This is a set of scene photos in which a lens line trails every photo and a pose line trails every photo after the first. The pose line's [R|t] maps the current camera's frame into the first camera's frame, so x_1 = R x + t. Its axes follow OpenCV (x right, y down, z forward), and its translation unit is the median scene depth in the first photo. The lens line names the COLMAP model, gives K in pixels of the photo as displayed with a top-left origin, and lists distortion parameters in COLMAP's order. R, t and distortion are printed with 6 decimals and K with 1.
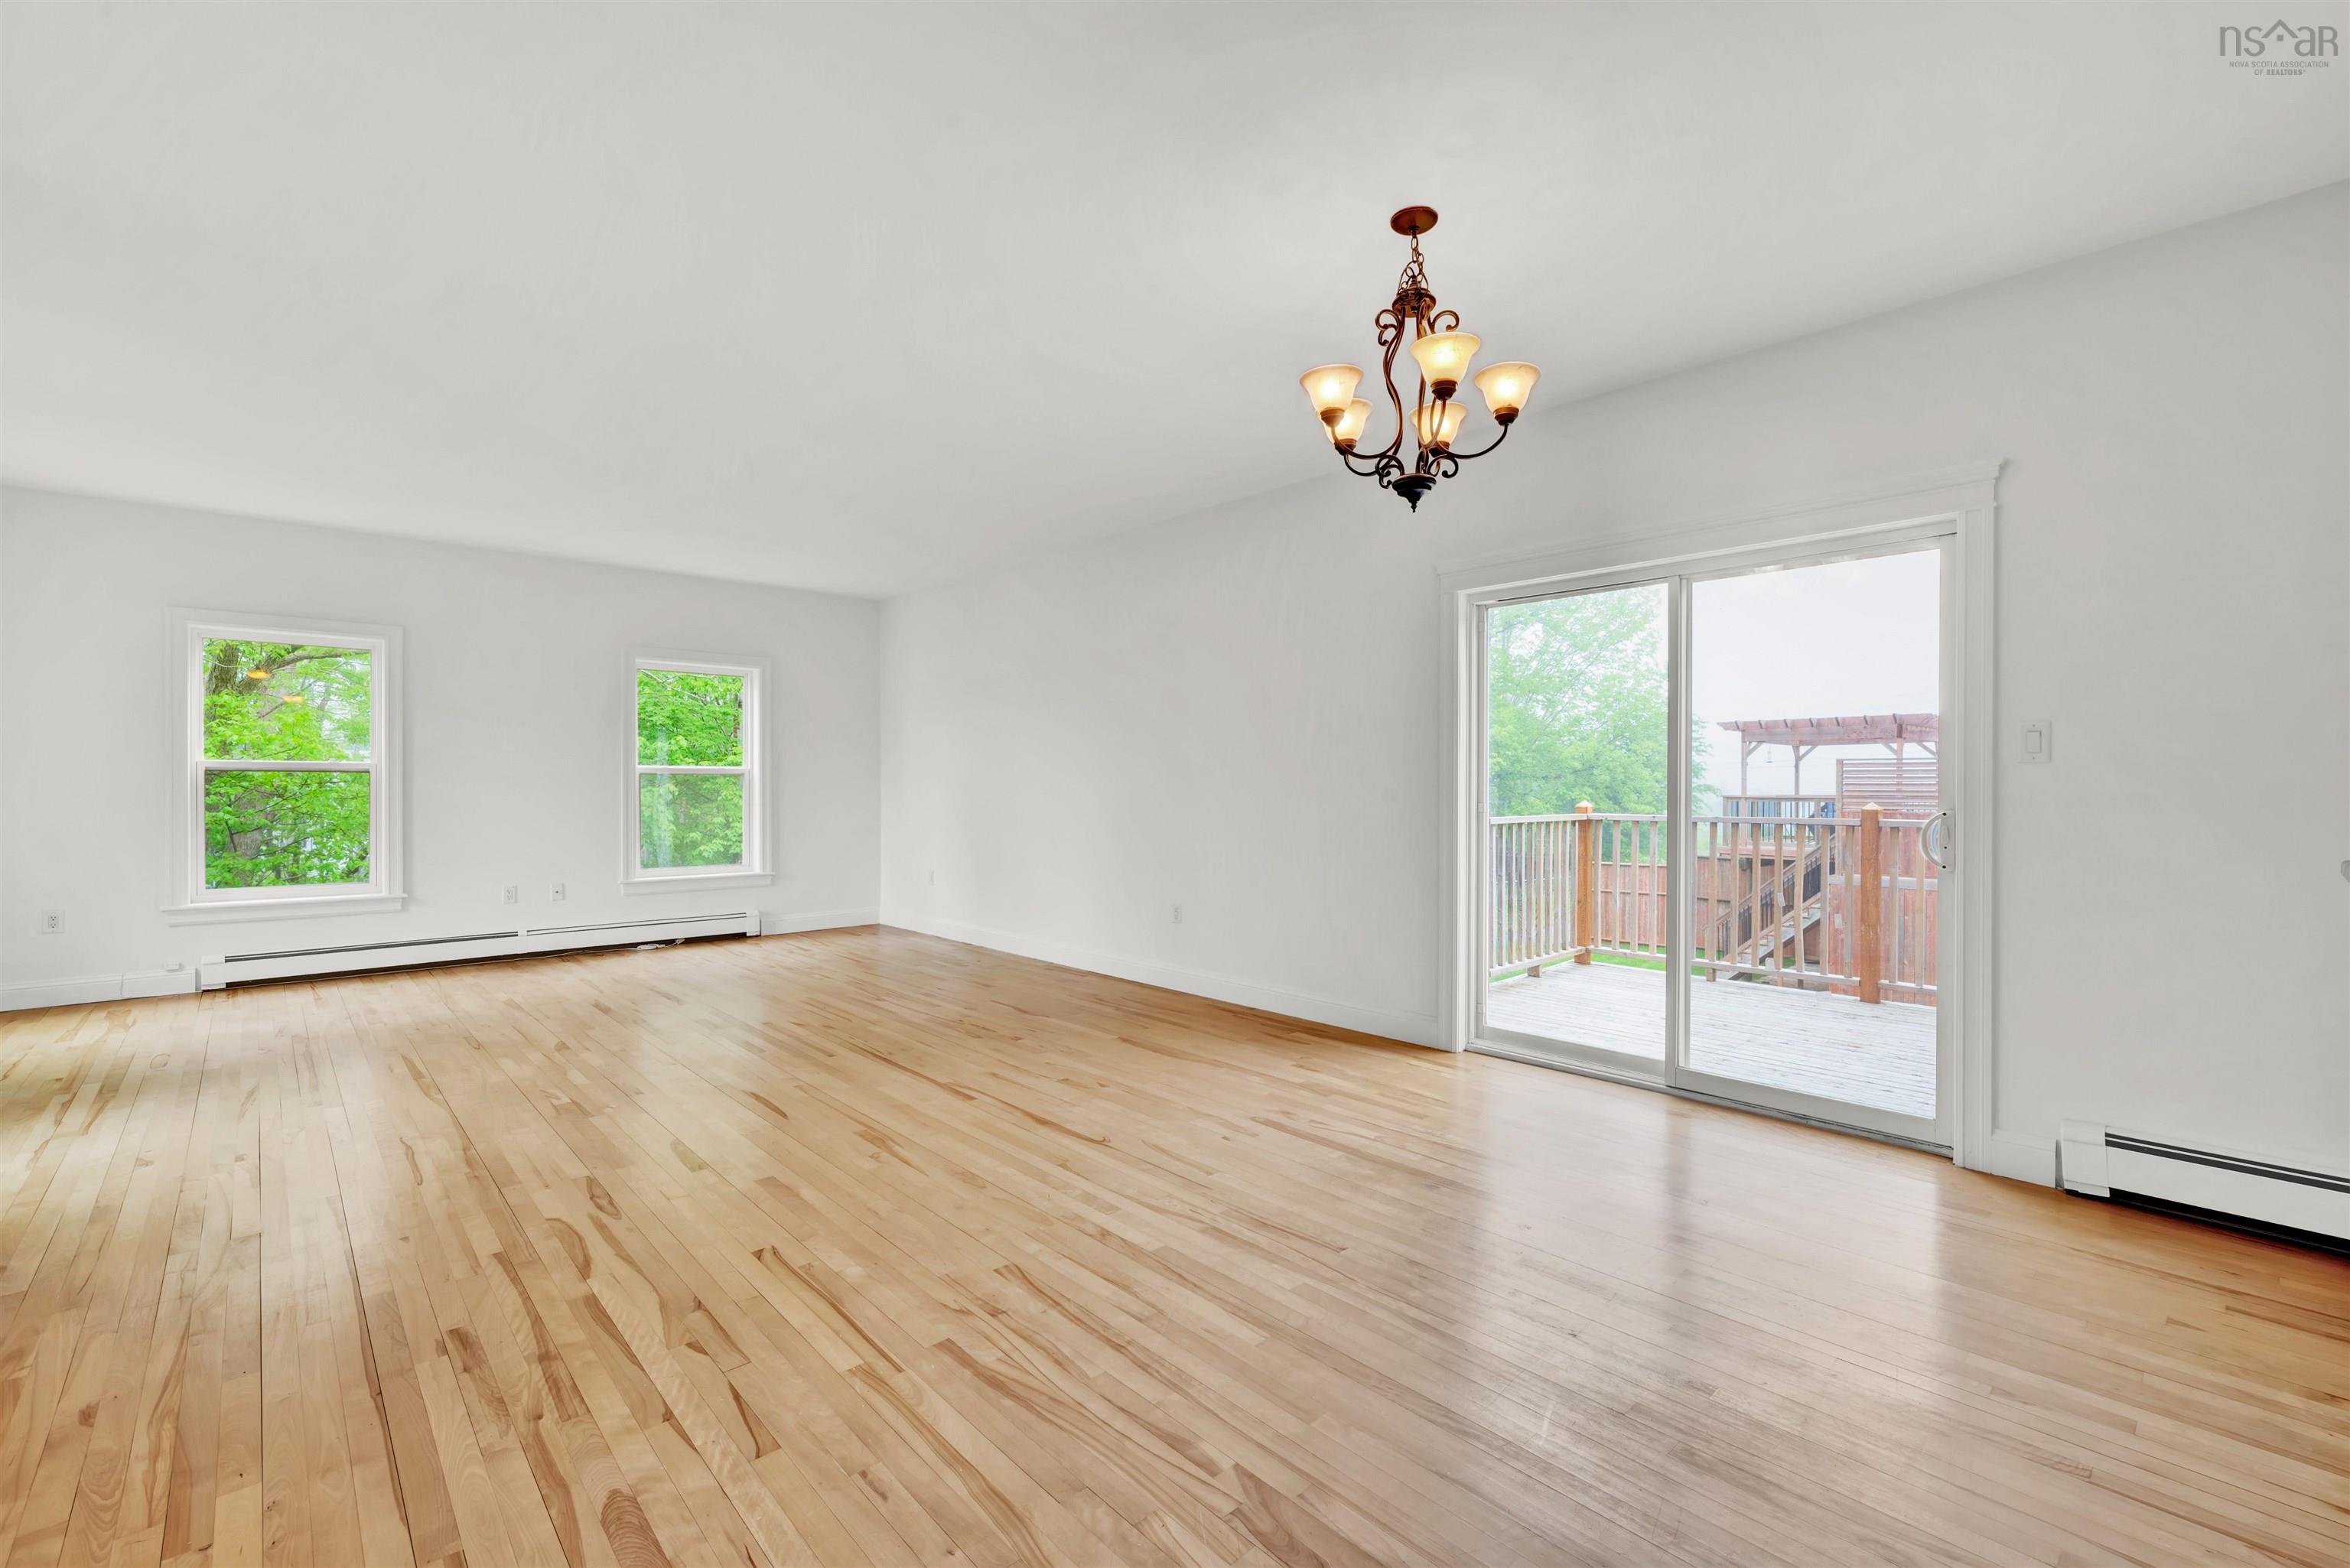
lens RADIAL K [[991.4, 0, 1175.0], [0, 991.4, 784.0], [0, 0, 1]] dist [0.000990, 0.000111]
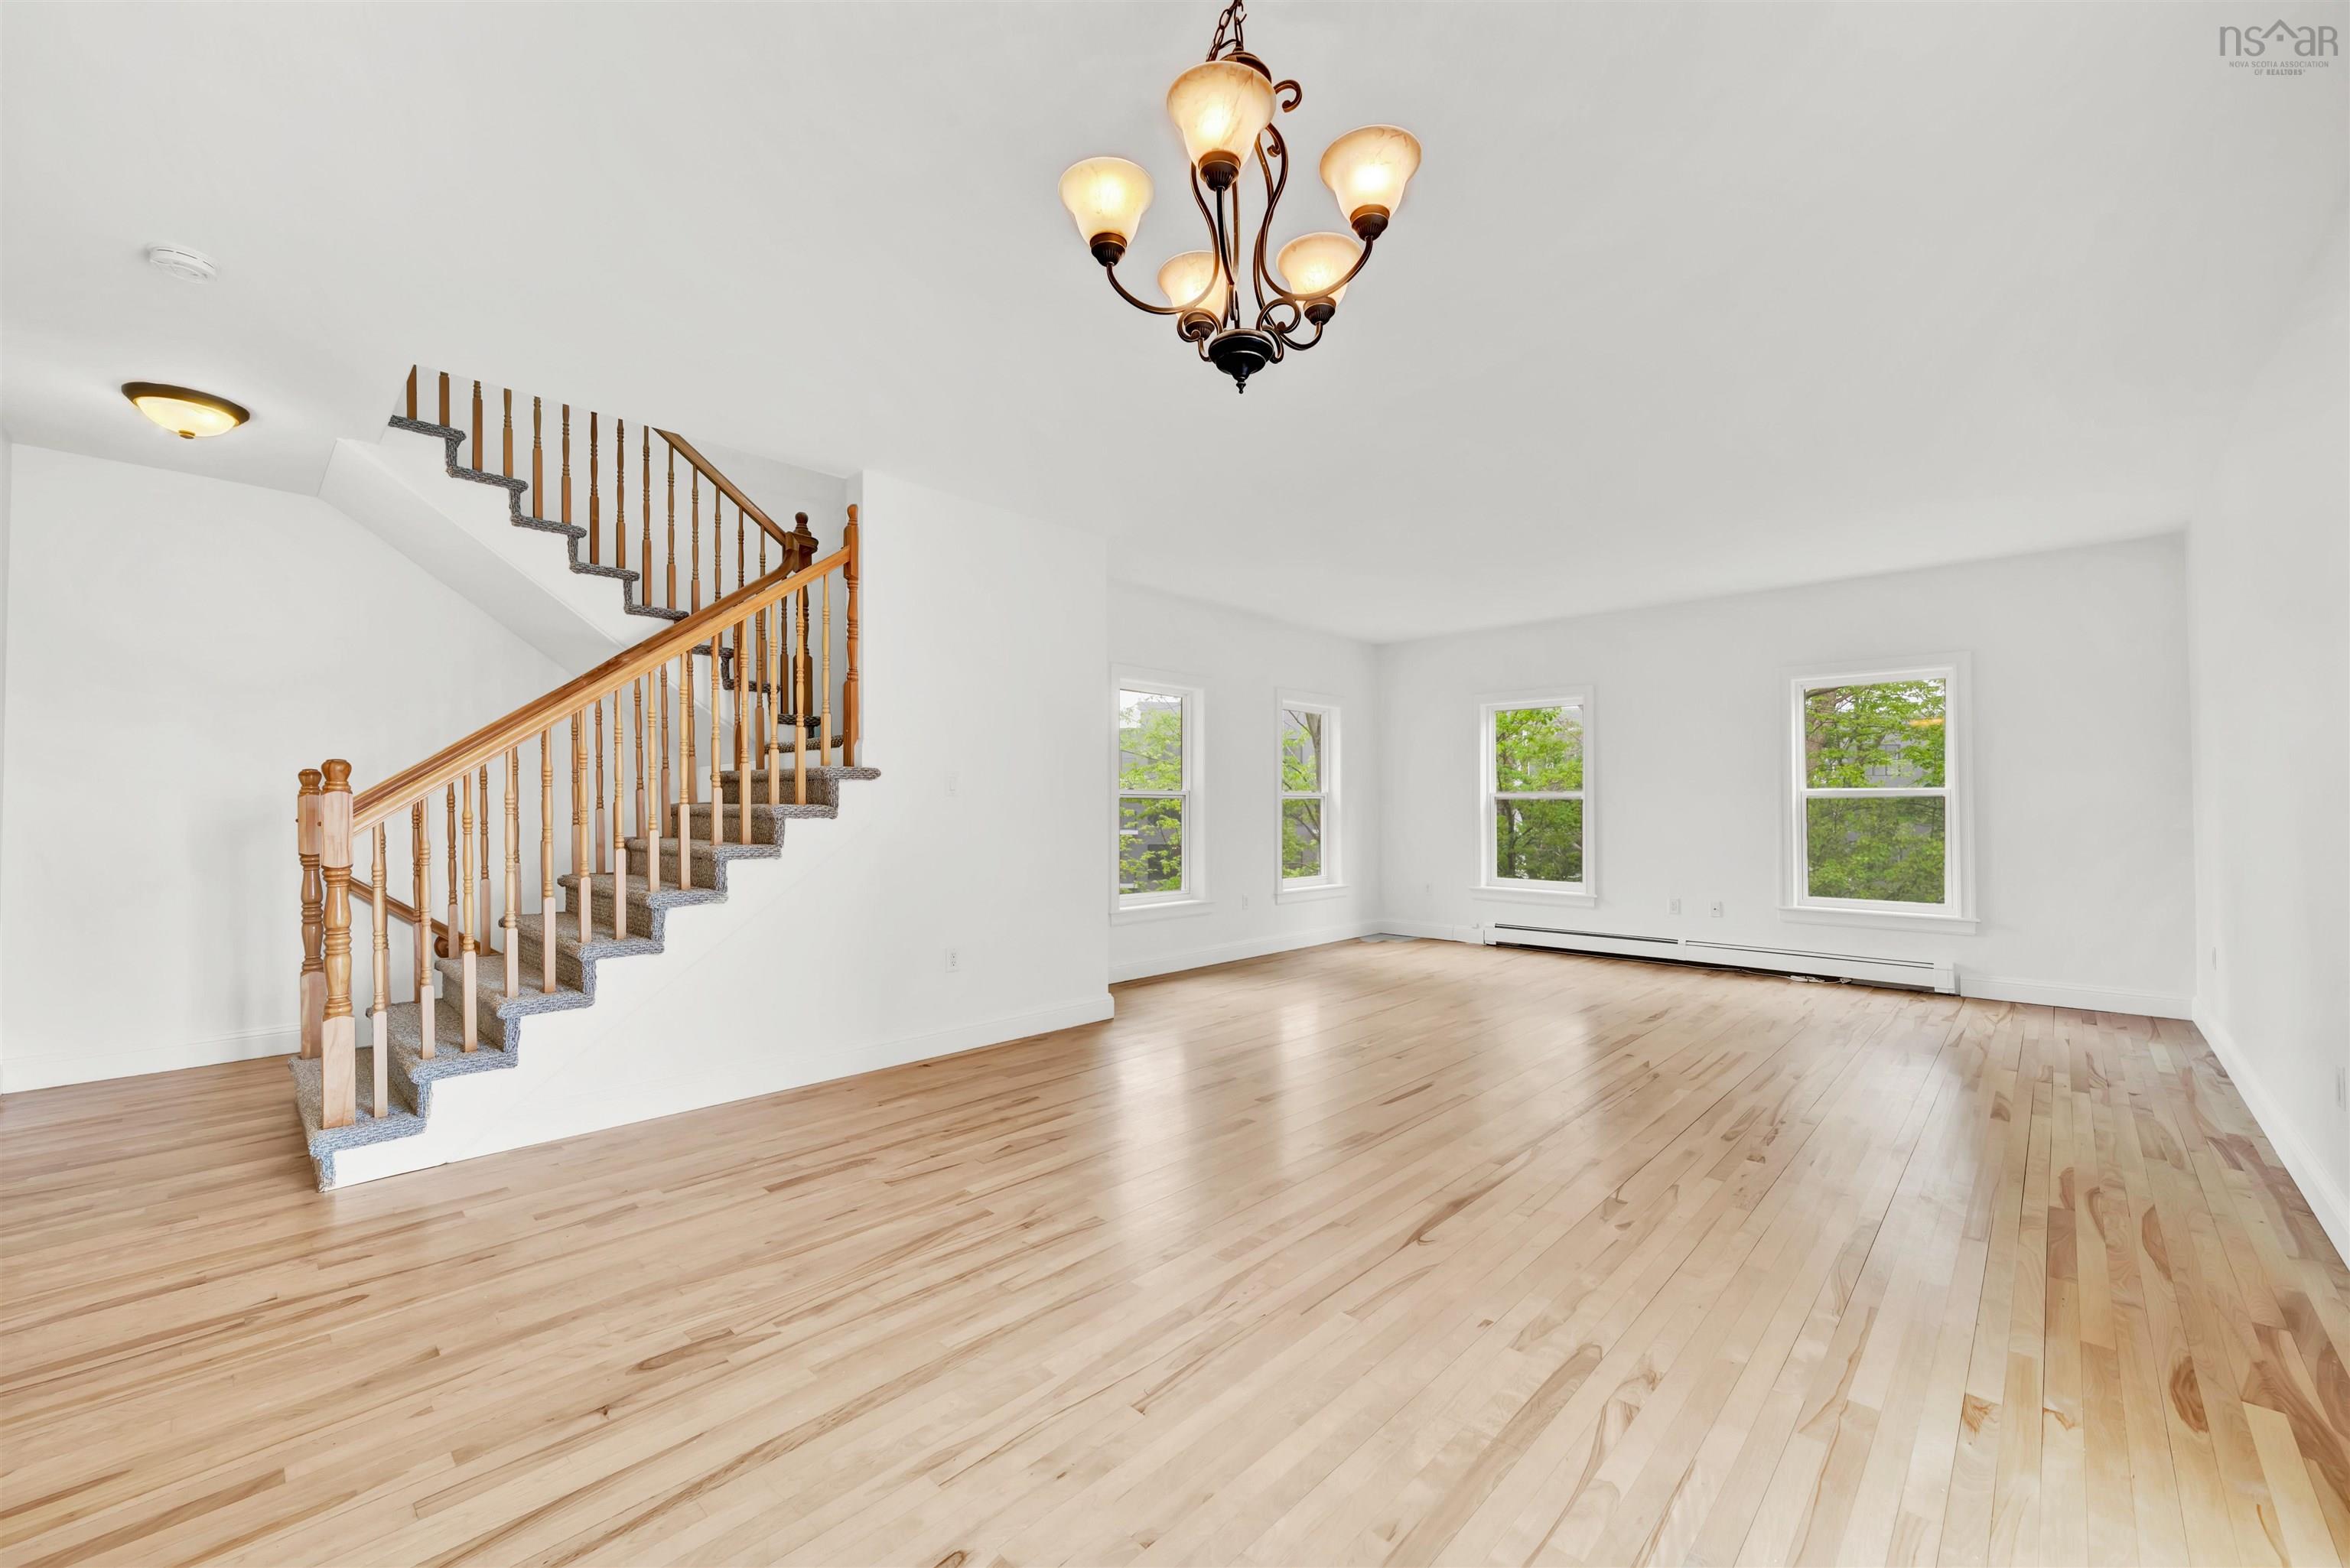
lens RADIAL K [[930.2, 0, 1179.0], [0, 930.2, 788.9], [0, 0, 1]] dist [0.000092, 0.000373]
pose [[0.068198, -0.021157, -0.997447, 0.733139], [-0.001342, 0.999772, -0.021298, 0.006140], [0.997671, 0.002791, 0.068154, 0.803264]]
